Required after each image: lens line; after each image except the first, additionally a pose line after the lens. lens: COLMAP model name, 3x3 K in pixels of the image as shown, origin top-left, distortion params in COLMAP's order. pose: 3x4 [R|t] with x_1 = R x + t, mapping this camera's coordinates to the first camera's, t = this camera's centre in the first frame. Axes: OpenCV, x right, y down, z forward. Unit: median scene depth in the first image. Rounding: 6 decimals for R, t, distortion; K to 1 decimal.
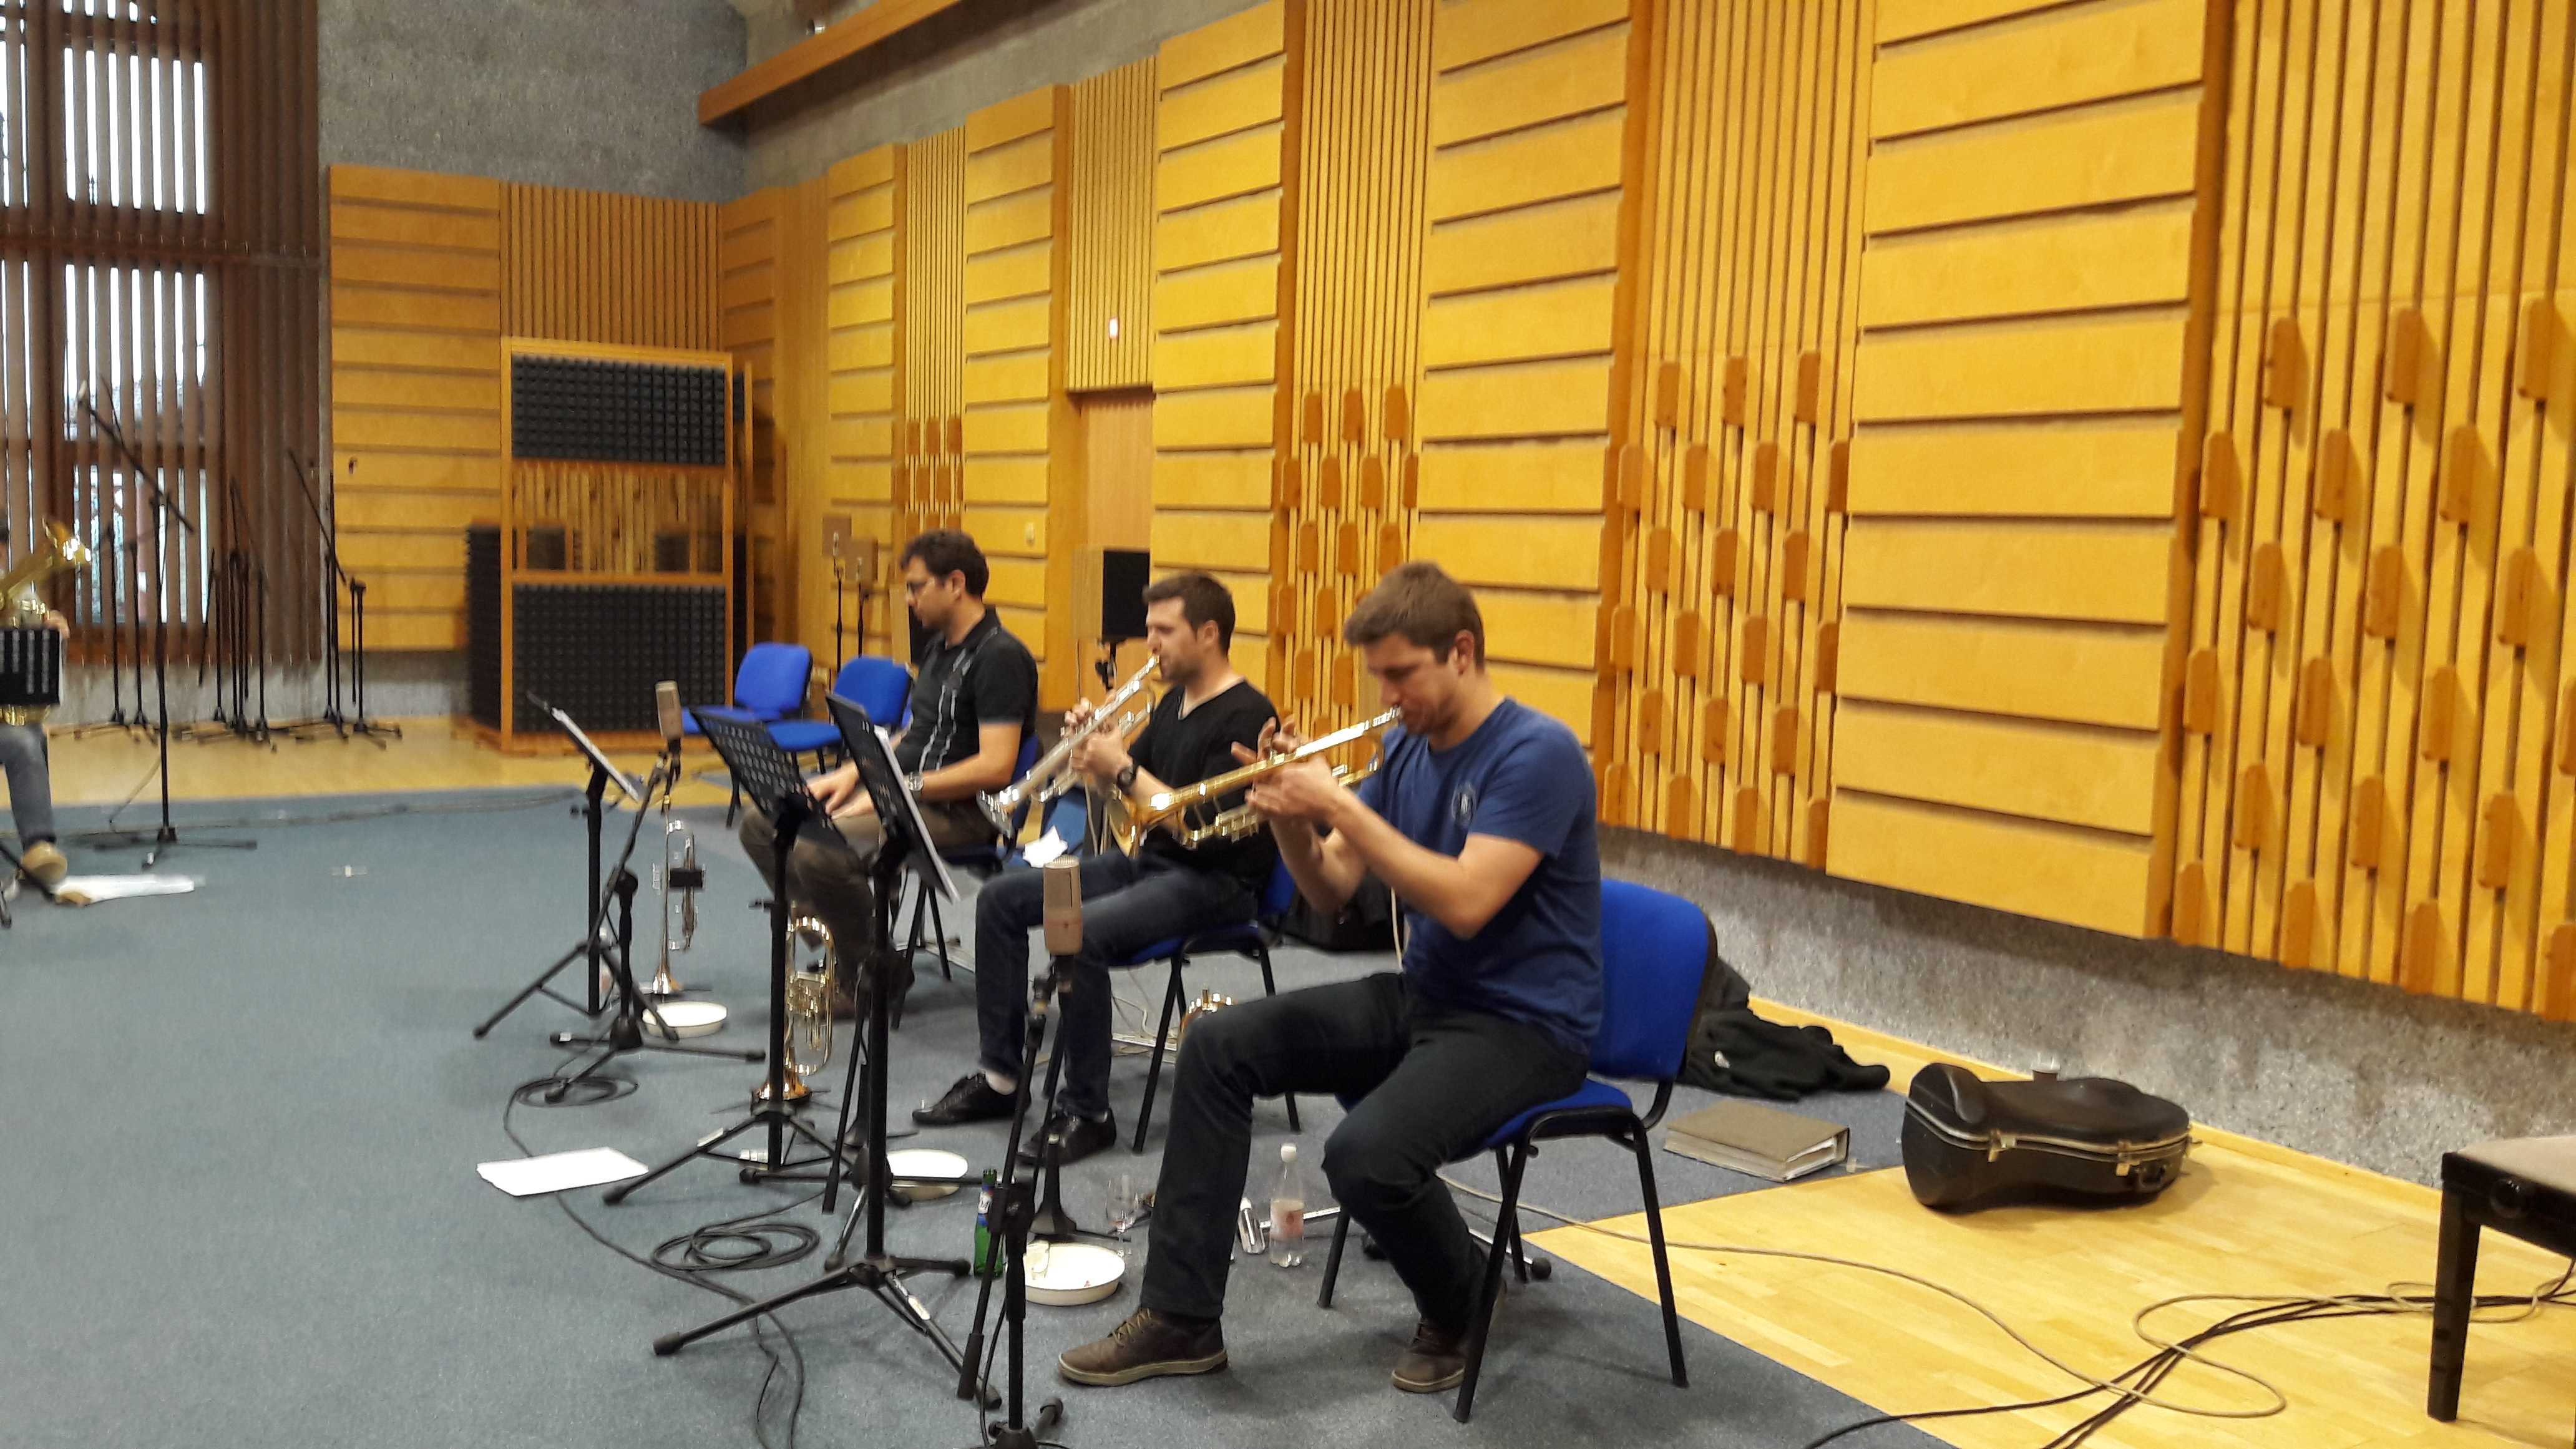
lens RADIAL K [[2119.7, 0, 1236.6], [0, 2119.7, 736.7], [0, 0, 1]] dist [0.075046, -0.232997]
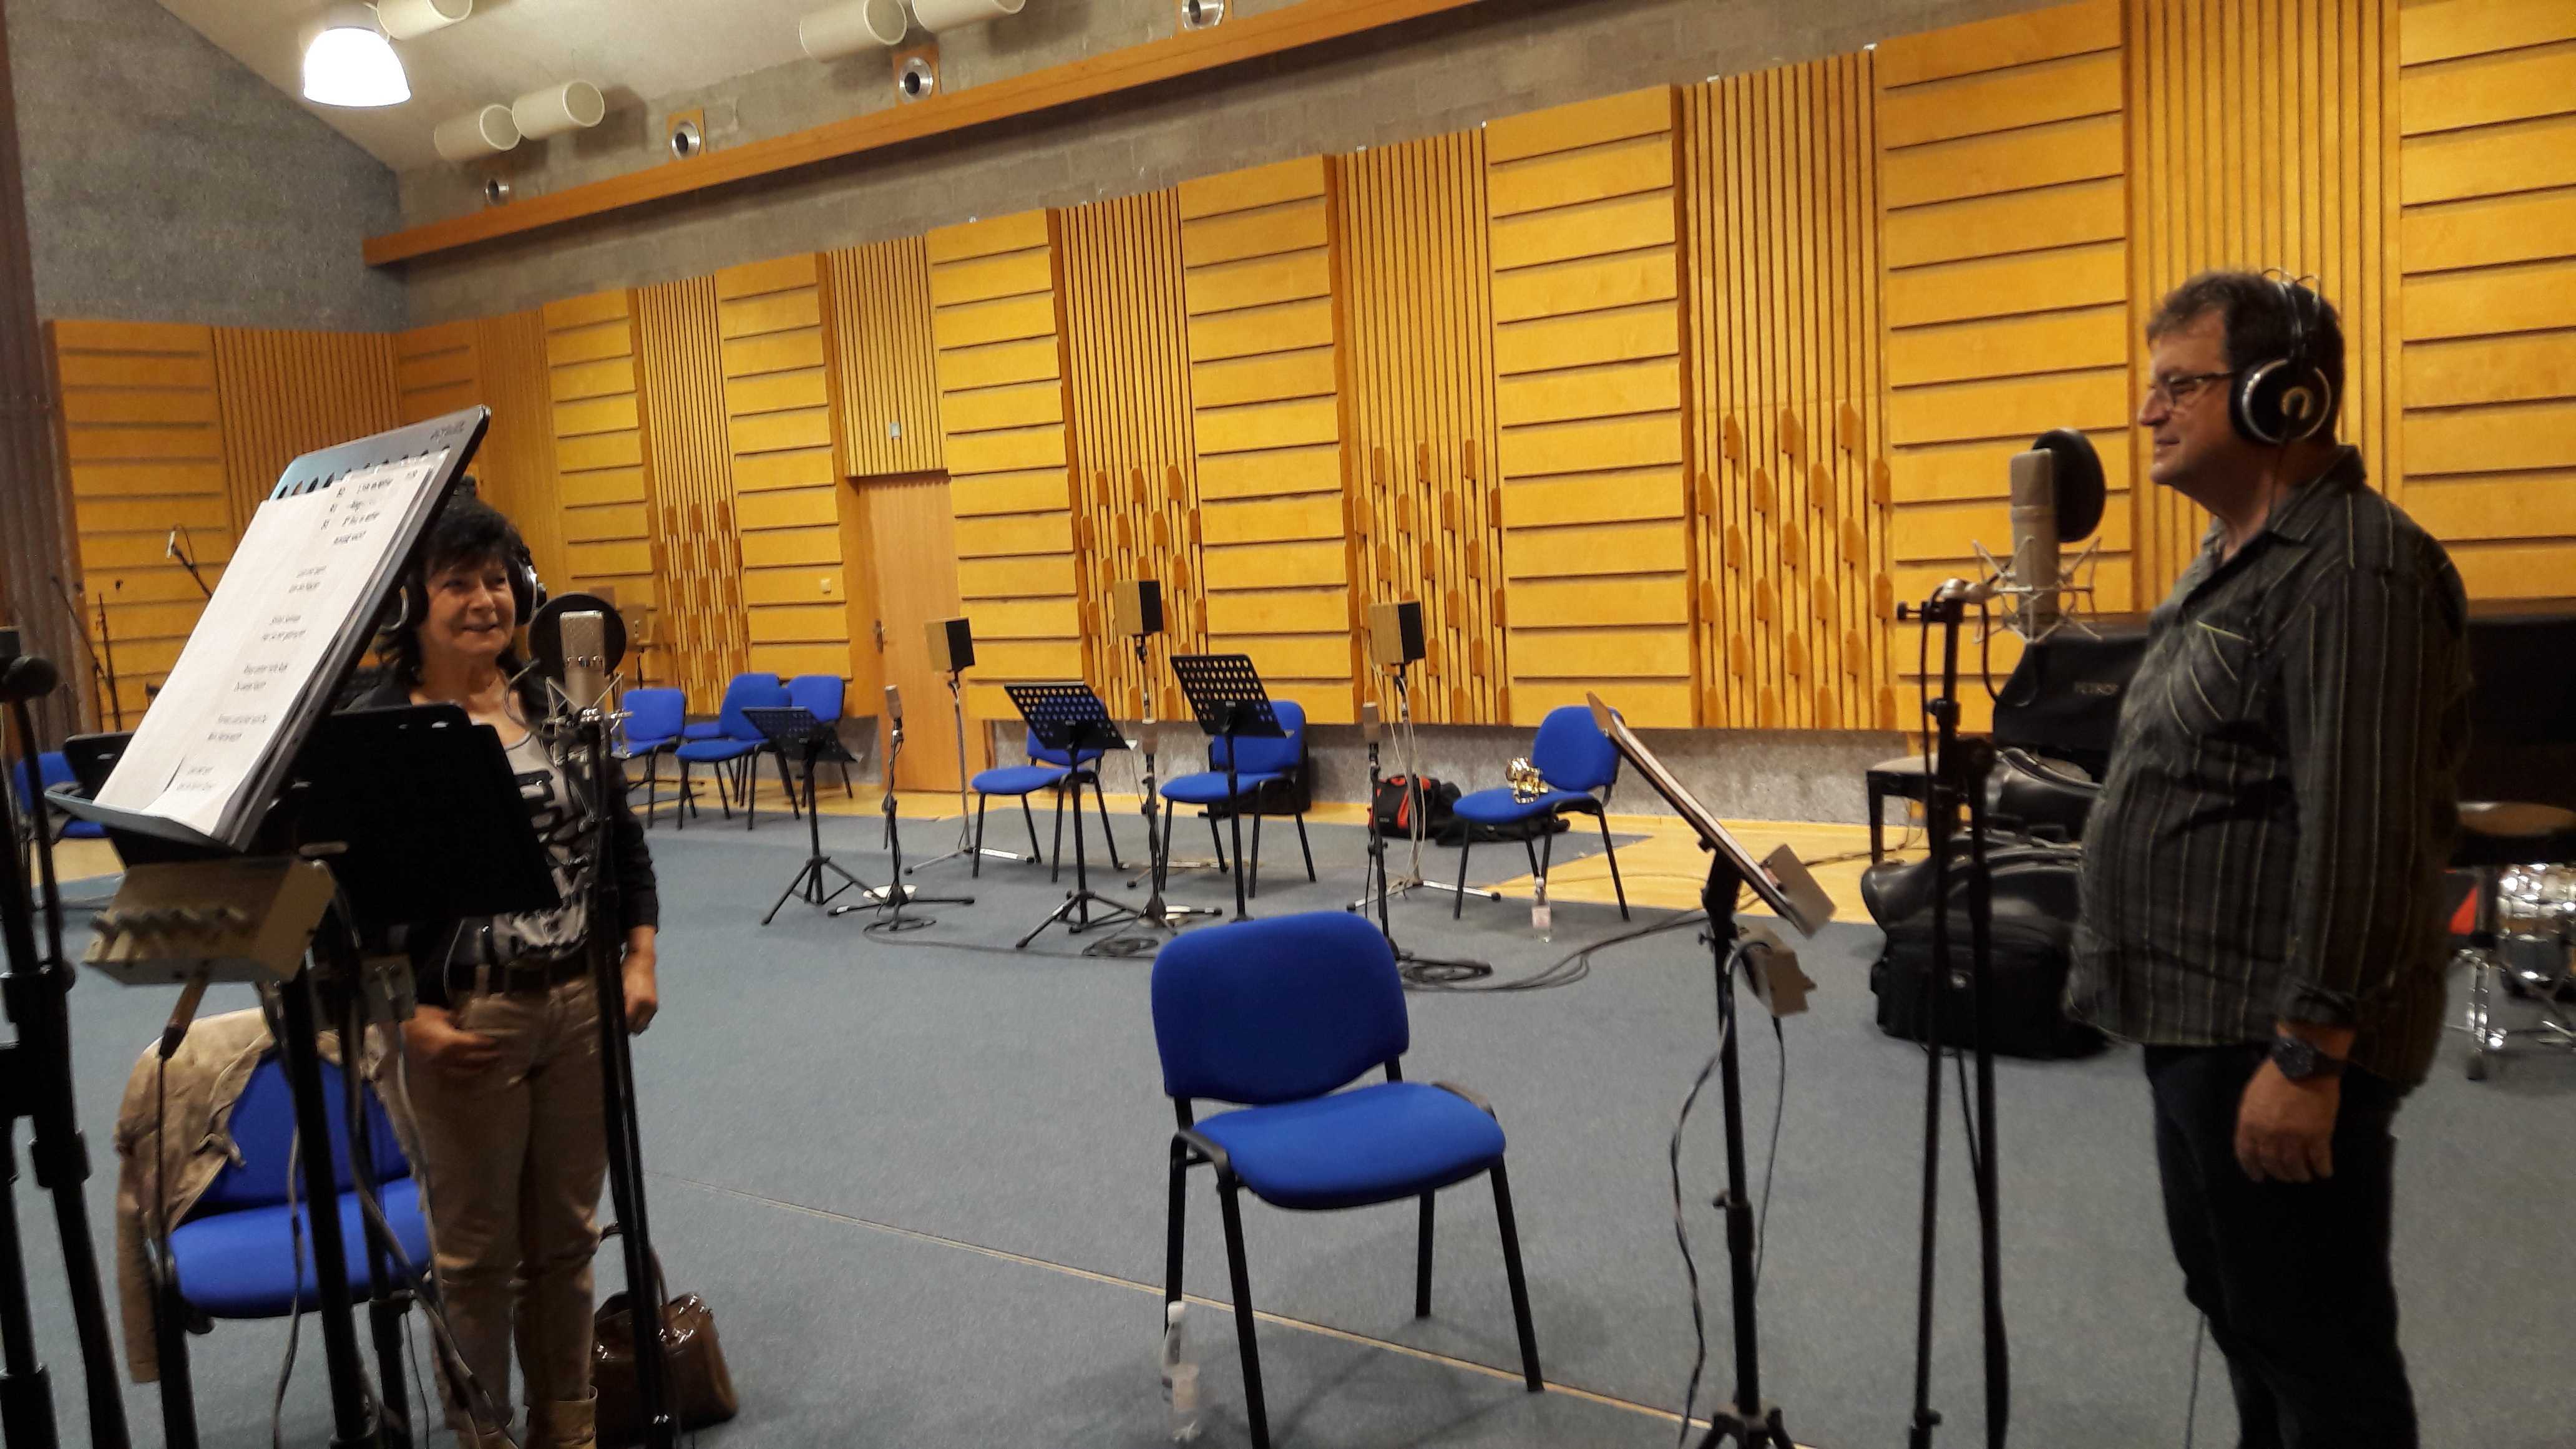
lens RADIAL K [[2030.1, 0, 1407.6], [0, 2030.1, 808.9], [0, 0, 1]] dist [0.047623, -0.088462]
pose [[0.905525, -0.137039, 0.401553, -0.375359], [0.123450, 0.990556, 0.059661, 0.014165], [-0.405936, -0.004453, 0.913890, -0.401600]]
